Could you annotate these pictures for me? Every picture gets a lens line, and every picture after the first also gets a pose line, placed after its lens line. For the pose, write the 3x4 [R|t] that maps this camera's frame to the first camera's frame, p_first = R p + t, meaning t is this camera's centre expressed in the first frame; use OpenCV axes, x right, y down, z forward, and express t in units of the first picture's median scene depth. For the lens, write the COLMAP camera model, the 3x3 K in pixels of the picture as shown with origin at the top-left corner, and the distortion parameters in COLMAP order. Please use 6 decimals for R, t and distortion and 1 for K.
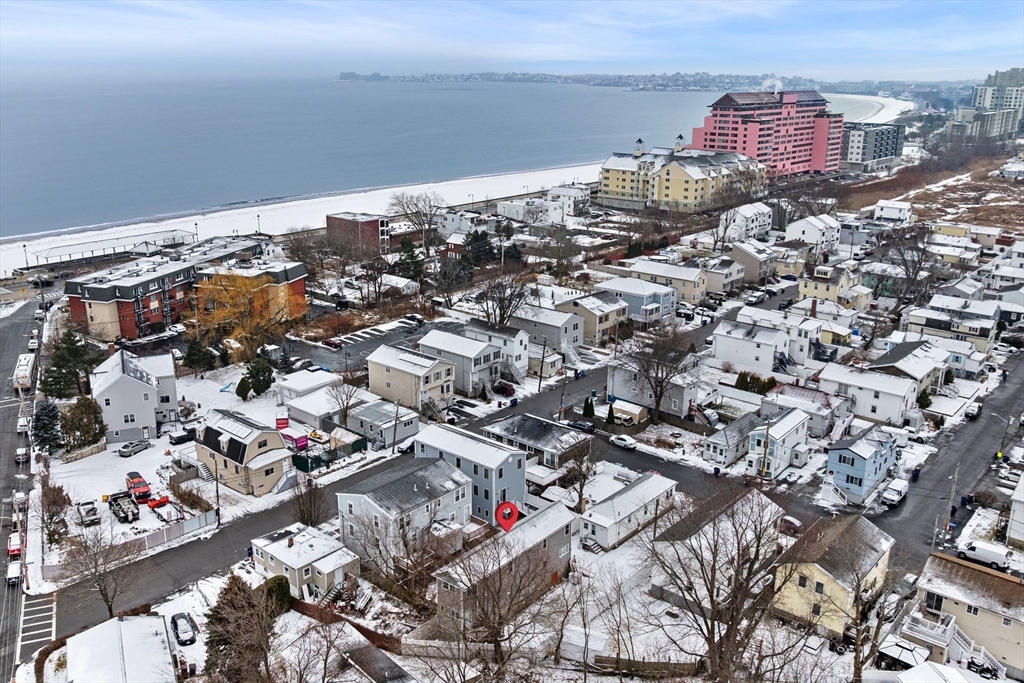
lens RADIAL K [[866.0, 0, 505.6], [0, 866.0, 338.7], [0, 0, 1]] dist [-0.005447, -0.012074]
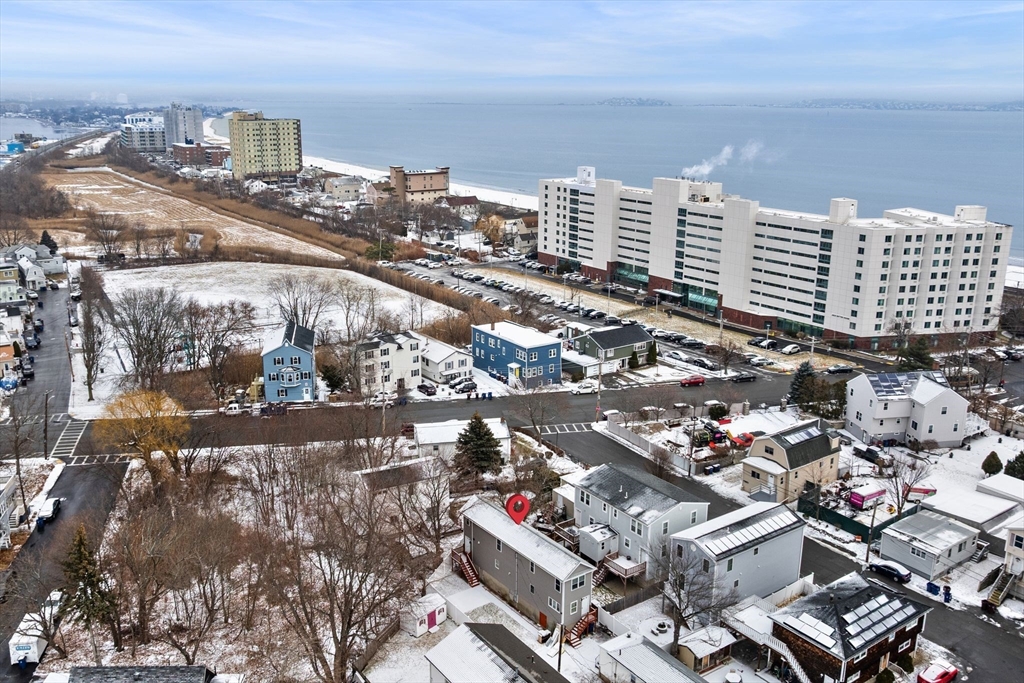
lens RADIAL K [[866.0, 0, 509.9], [0, 866.0, 347.5], [0, 0, 1]] dist [-0.005447, -0.012074]
pose [[-0.226482, 0.267917, -0.936443, 0.565134], [-0.295461, 0.897227, 0.328156, -0.183547], [0.928121, 0.351004, -0.124047, 0.650261]]
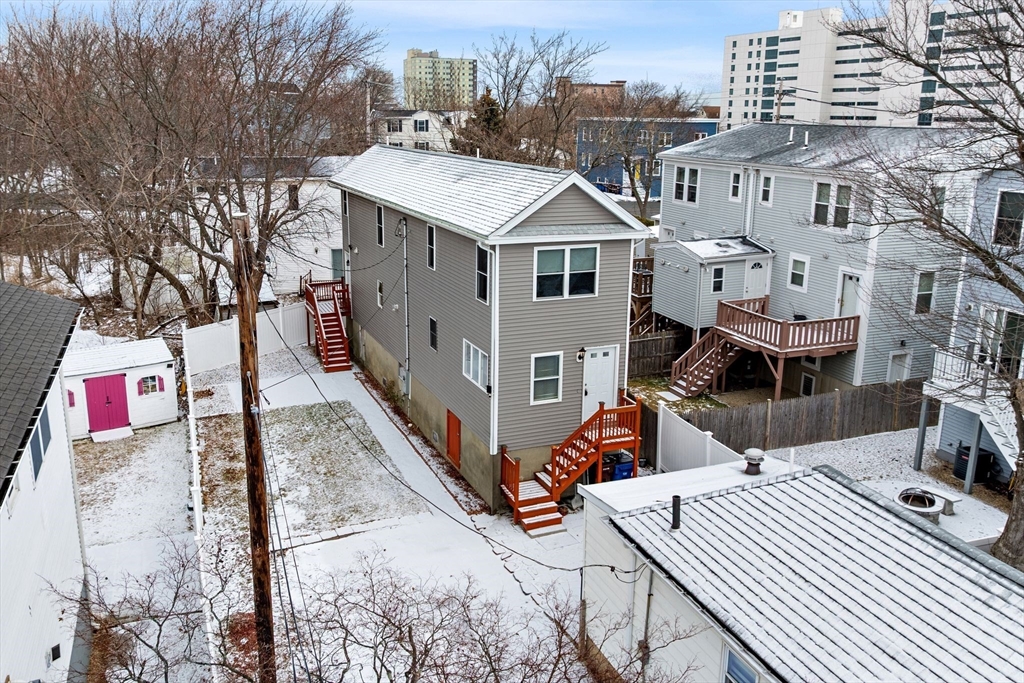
lens RADIAL K [[866.0, 0, 509.6], [0, 866.0, 337.6], [0, 0, 1]] dist [-0.005447, -0.012074]
pose [[-0.448455, 0.224022, -0.865276, 0.174518], [-0.273848, 0.887086, 0.371599, 0.100386], [0.850820, 0.403600, -0.336470, 0.722107]]
